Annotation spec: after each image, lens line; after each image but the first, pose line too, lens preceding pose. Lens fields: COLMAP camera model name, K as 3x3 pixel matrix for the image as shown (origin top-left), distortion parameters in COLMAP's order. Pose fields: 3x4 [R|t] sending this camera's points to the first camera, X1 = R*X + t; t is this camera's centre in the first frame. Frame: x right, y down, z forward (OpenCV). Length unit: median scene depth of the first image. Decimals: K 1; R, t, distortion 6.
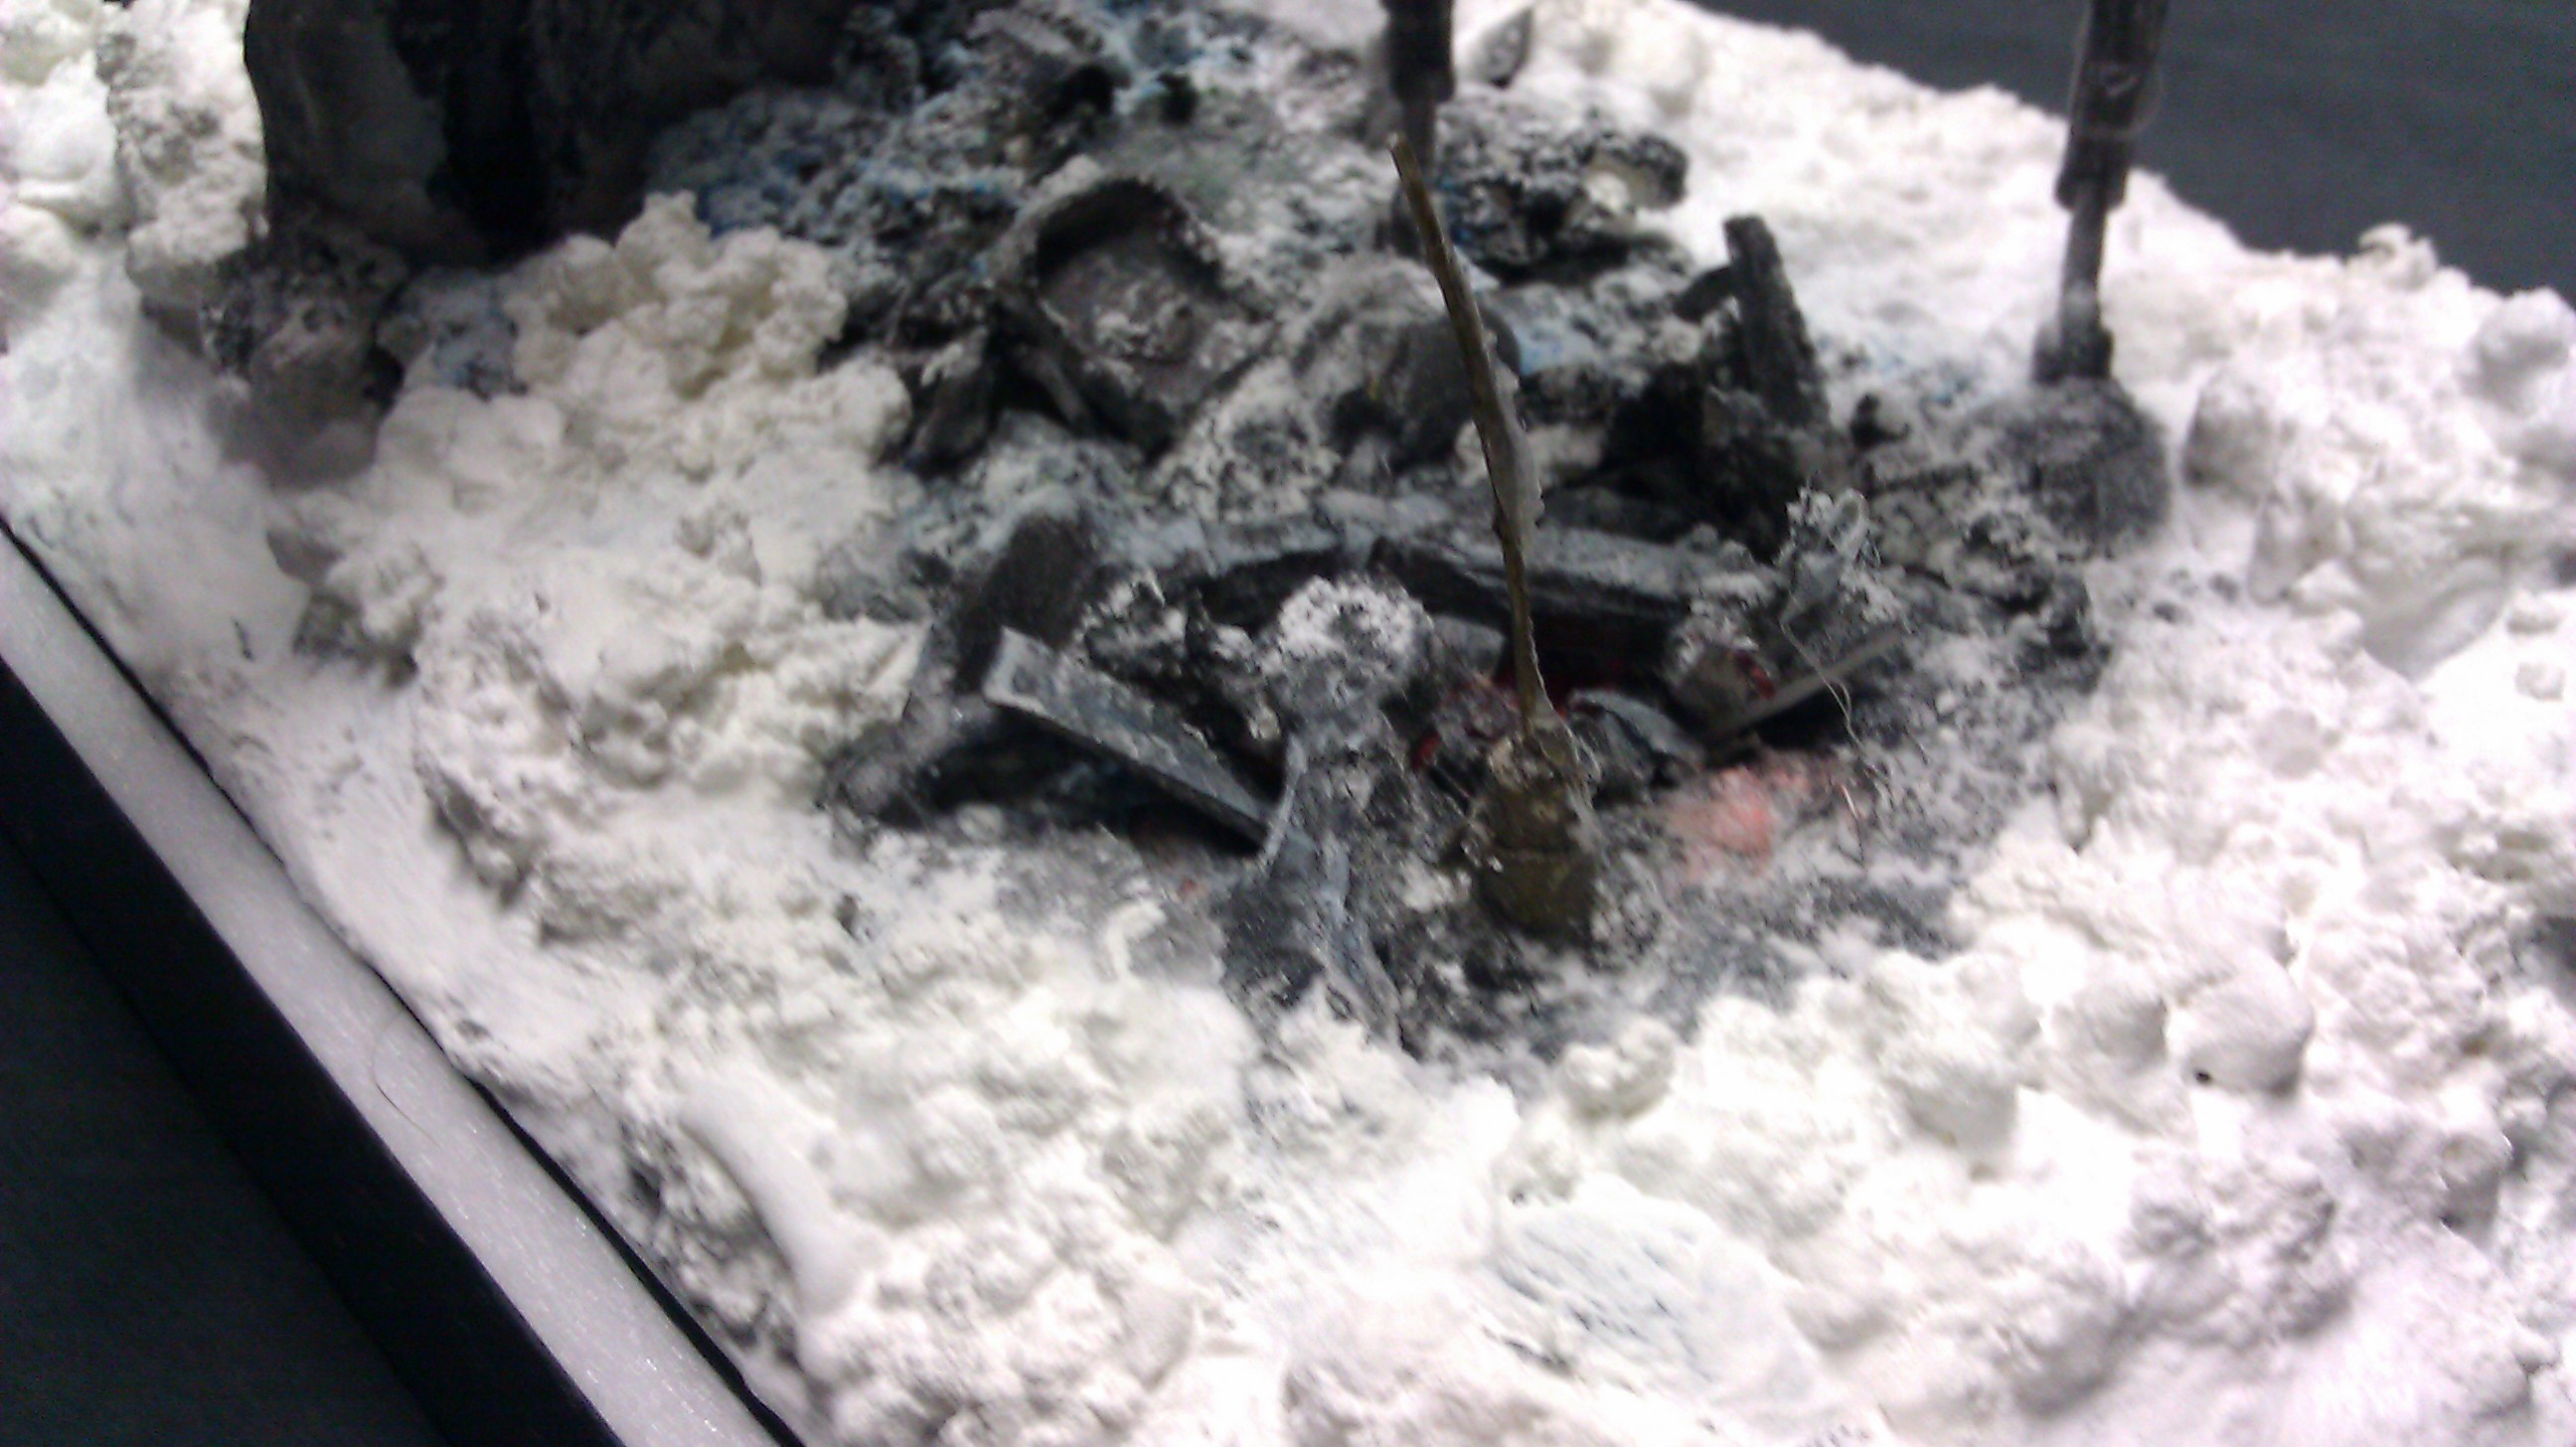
lens RADIAL K [[2522.2, 0, 1288.0], [0, 2522.2, 723.5], [0, 0, 1]] dist [0.095729, -0.379228]
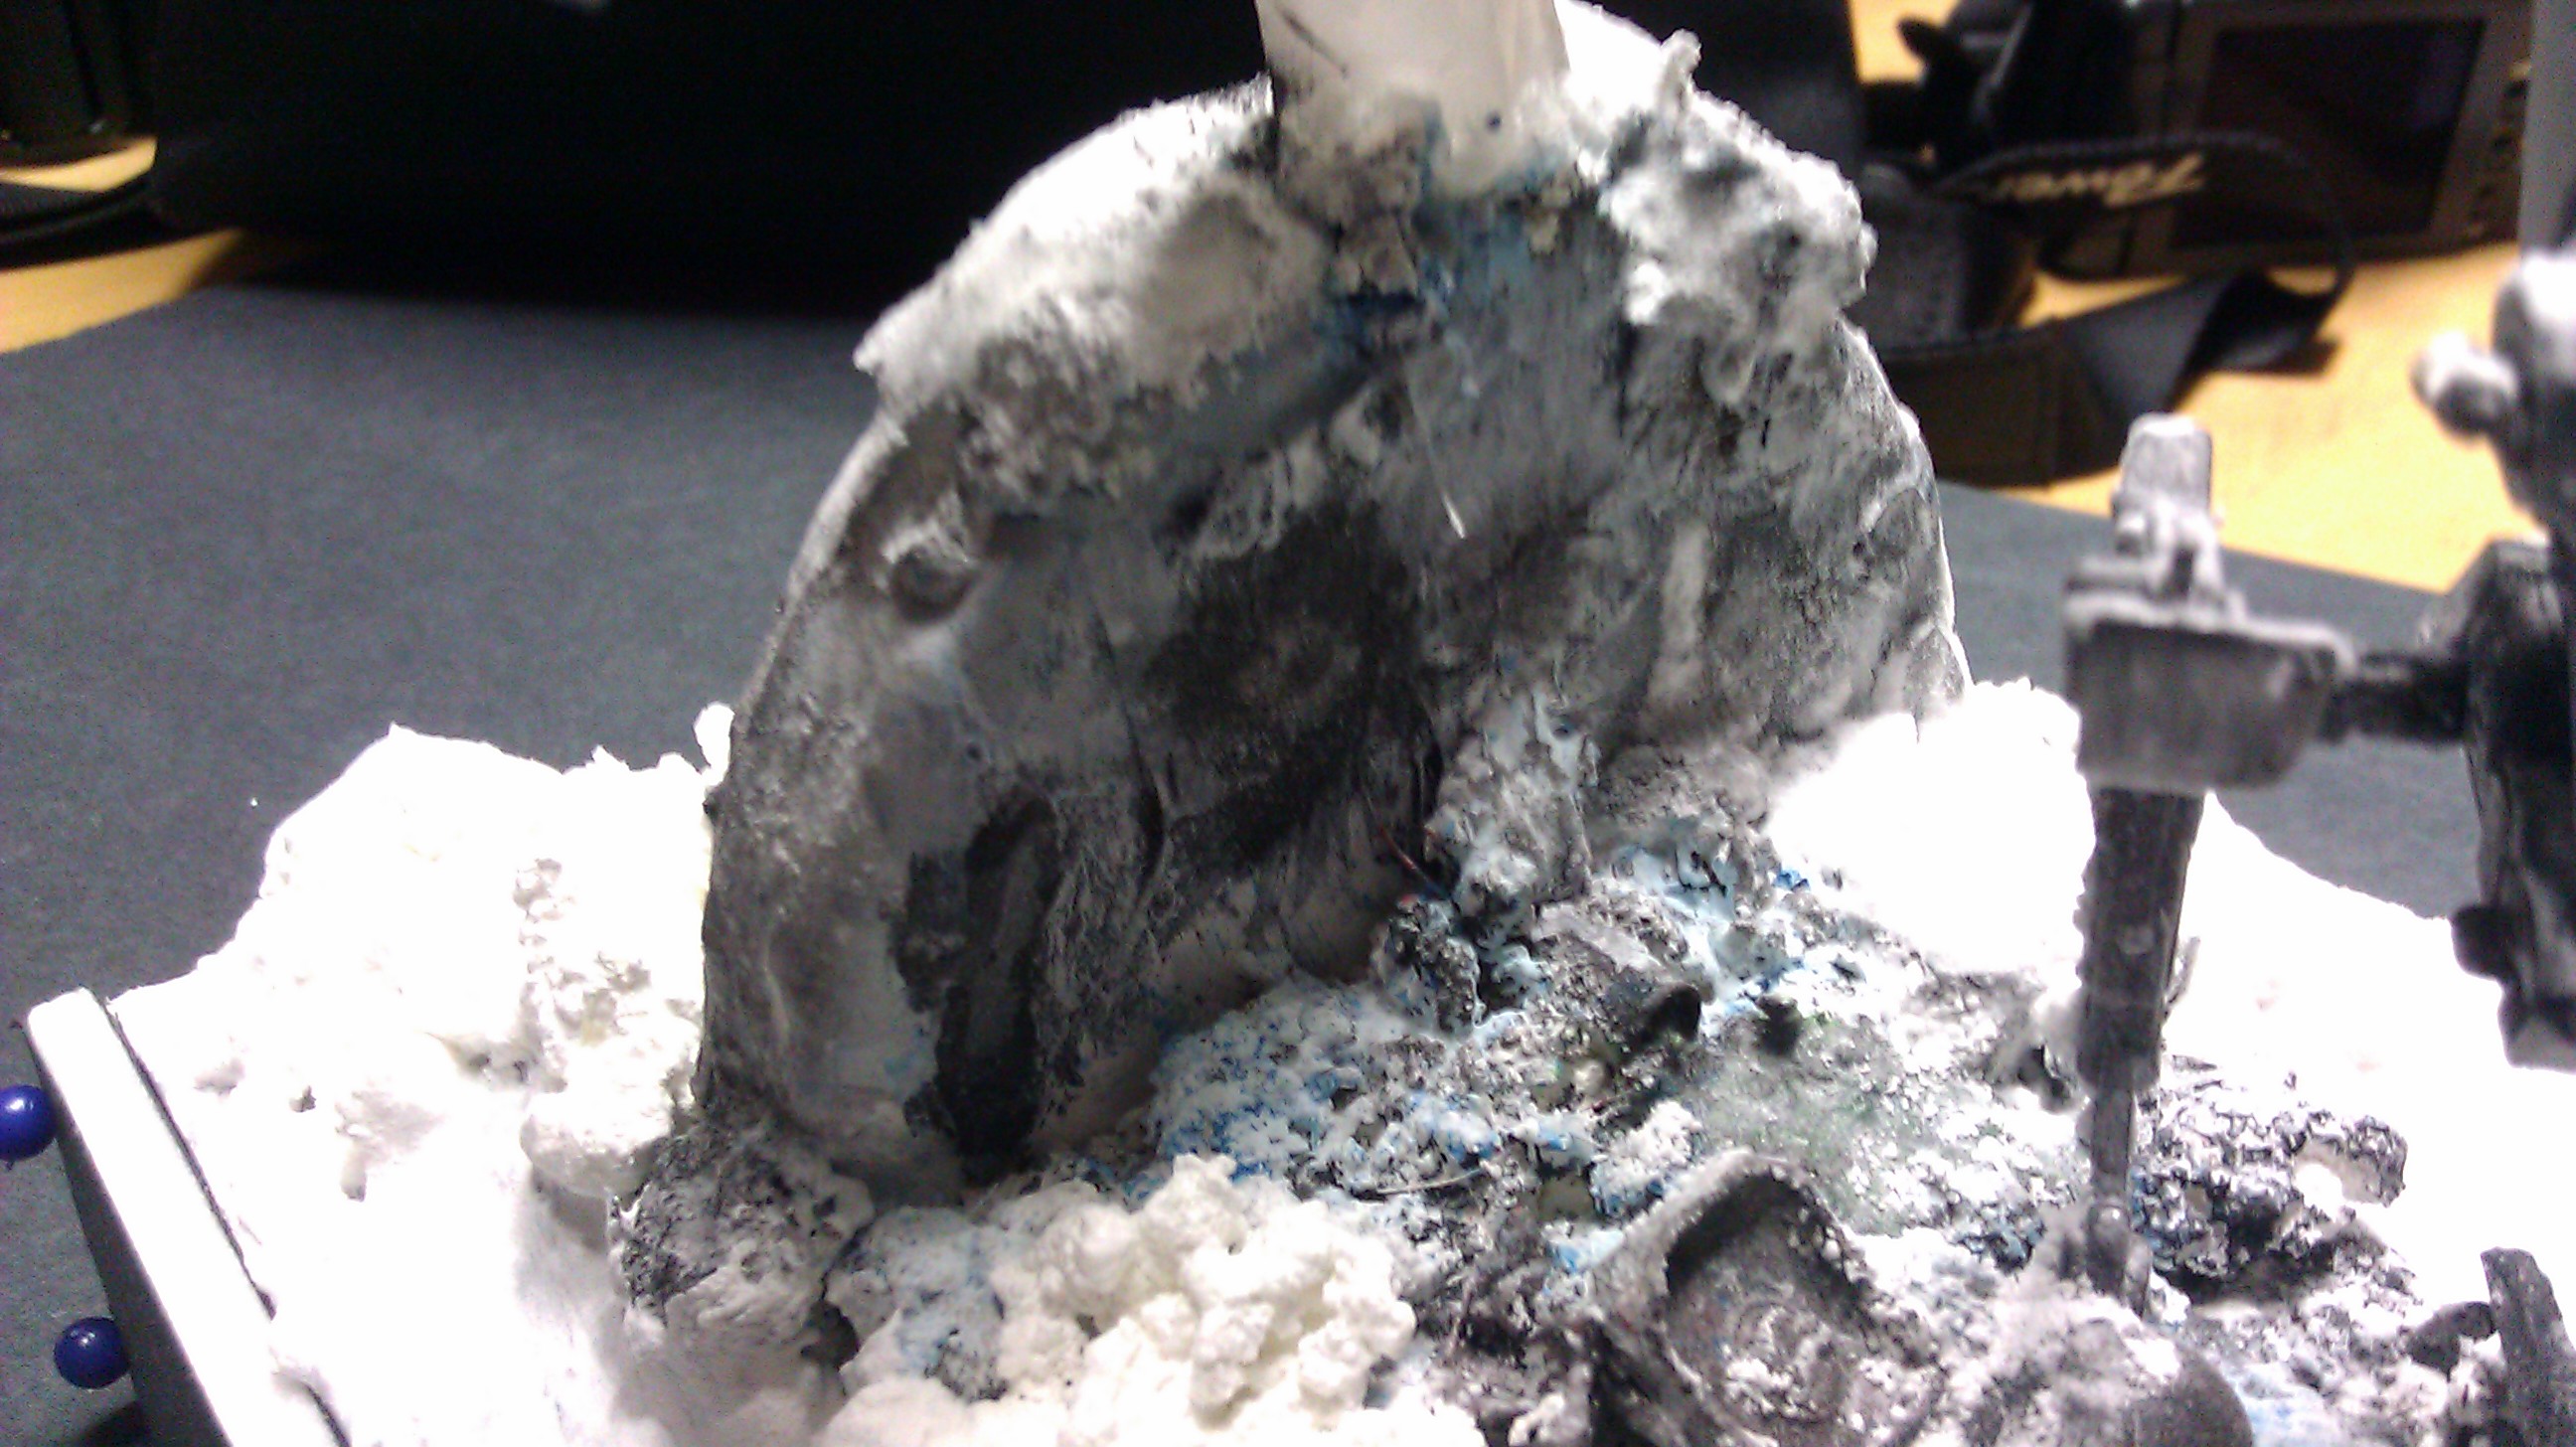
lens RADIAL K [[2493.9, 0, 1288.0], [0, 2493.9, 723.5], [0, 0, 1]] dist [0.144671, -0.443863]
pose [[0.995254, 0.061742, -0.075215, -0.156703], [-0.074646, 0.980264, -0.183060, -0.190922], [0.062428, 0.187806, 0.980220, 0.167826]]
